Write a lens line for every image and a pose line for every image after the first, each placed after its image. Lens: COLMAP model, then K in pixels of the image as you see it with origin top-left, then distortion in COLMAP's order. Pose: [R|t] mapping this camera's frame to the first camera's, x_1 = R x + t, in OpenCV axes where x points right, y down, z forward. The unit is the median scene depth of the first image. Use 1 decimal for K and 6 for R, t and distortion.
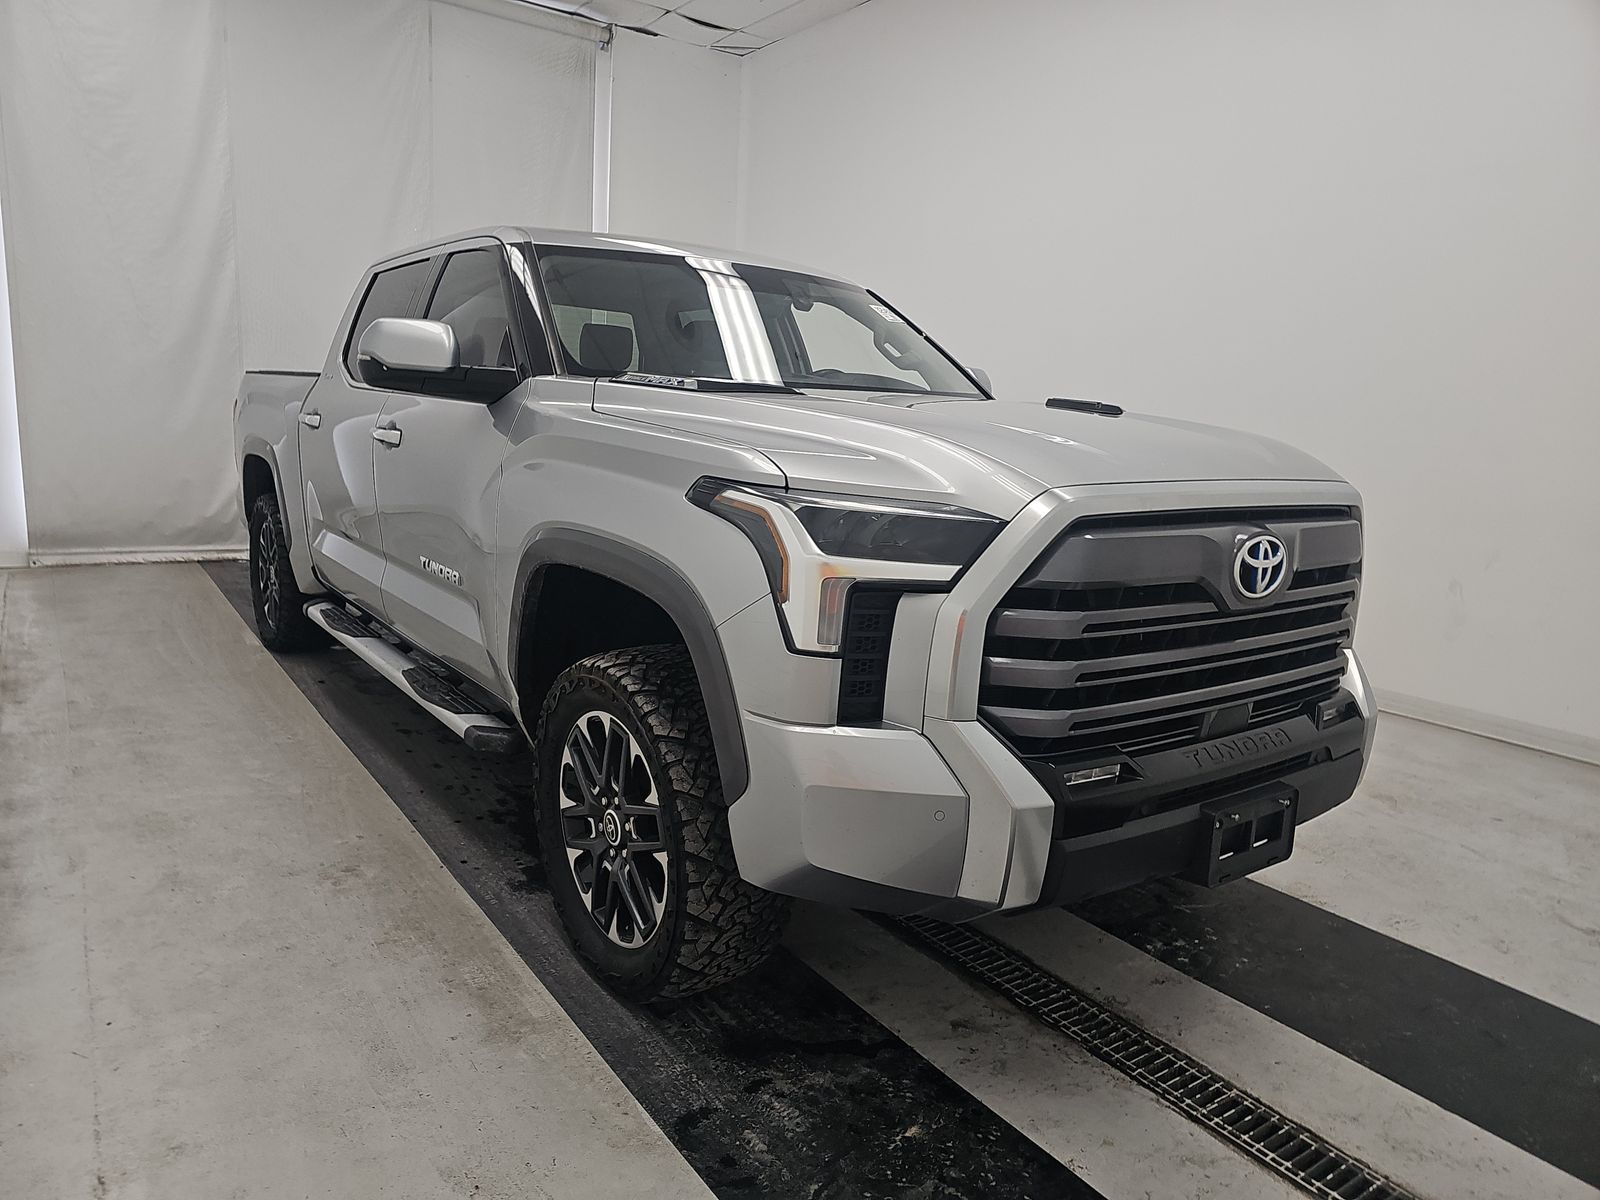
lens RADIAL K [[1065.1, 0, 787.9], [0, 1065.1, 614.6], [0, 0, 1]] dist [0.050458, -0.051917]
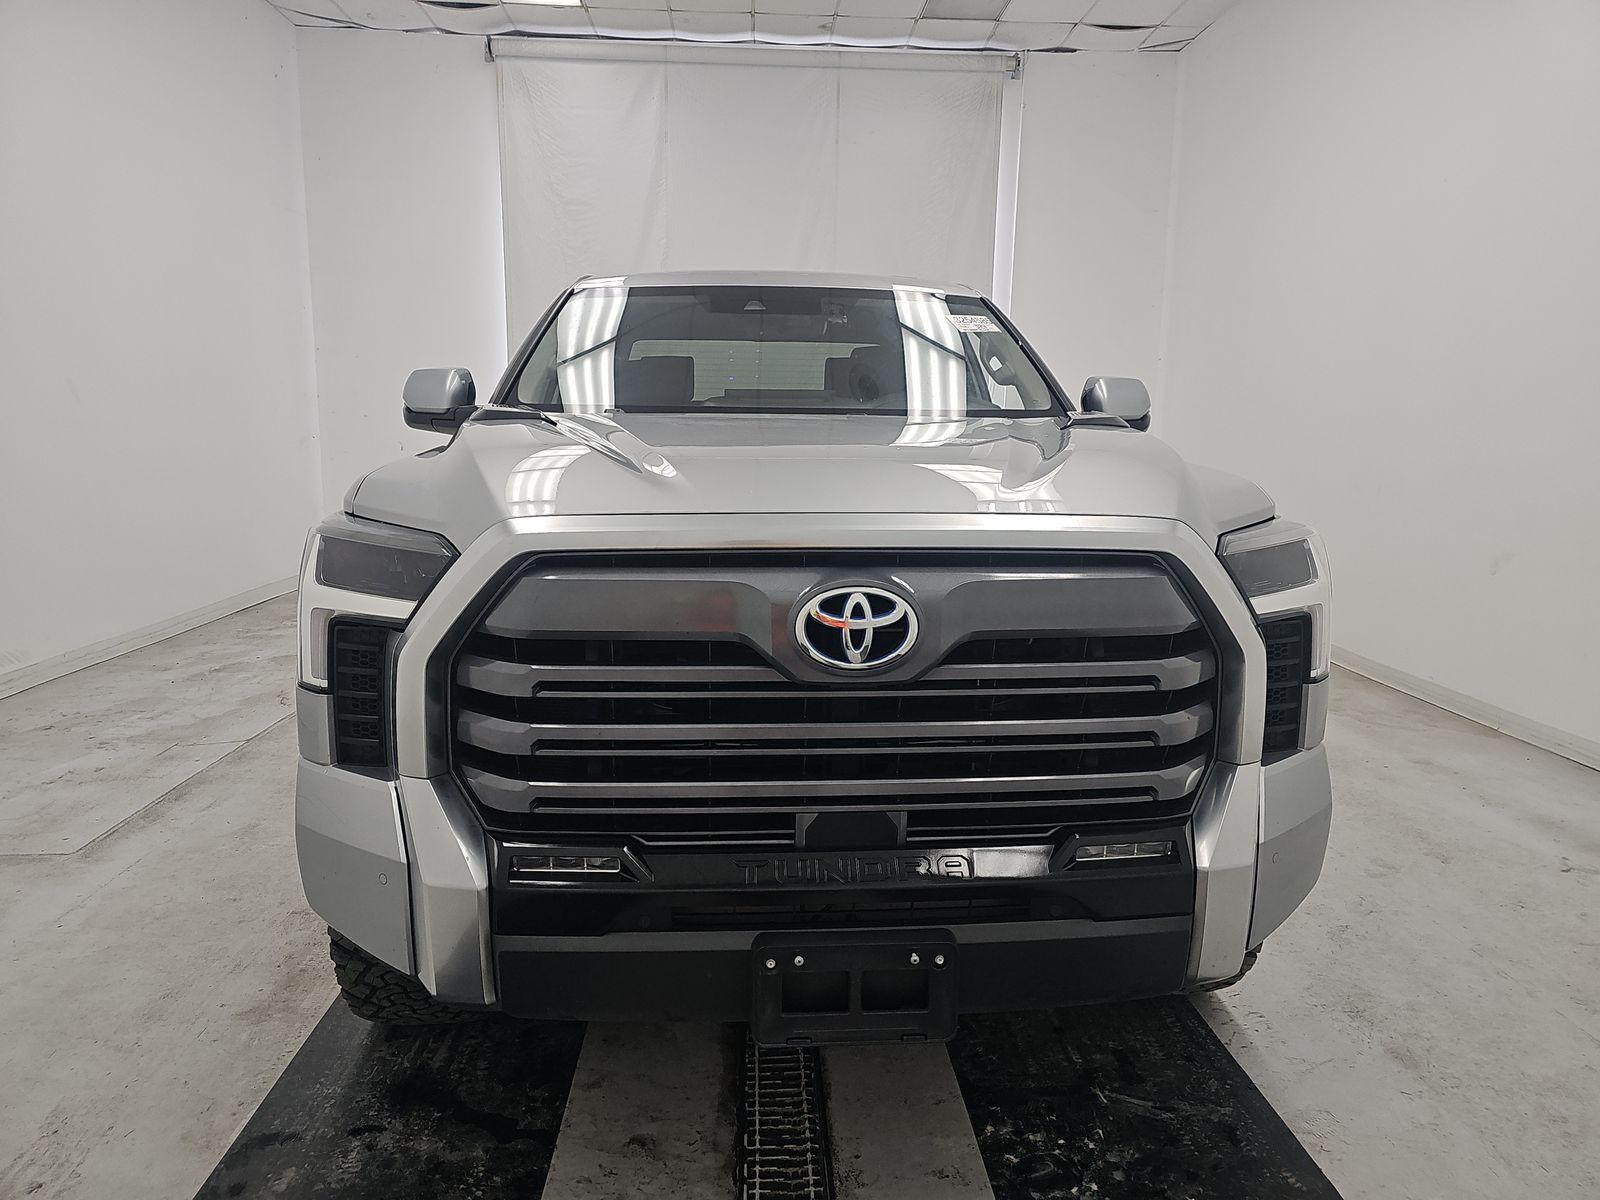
lens RADIAL K [[1064.9, 0, 800.0], [0, 1064.9, 600.0], [0, 0, 1]] dist [0.057146, -0.067667]
pose [[0.846512, 0.045826, -0.530394, 0.793015], [-0.069870, 0.997234, -0.025352, -0.041782], [0.527765, 0.058519, 0.847372, 0.350111]]
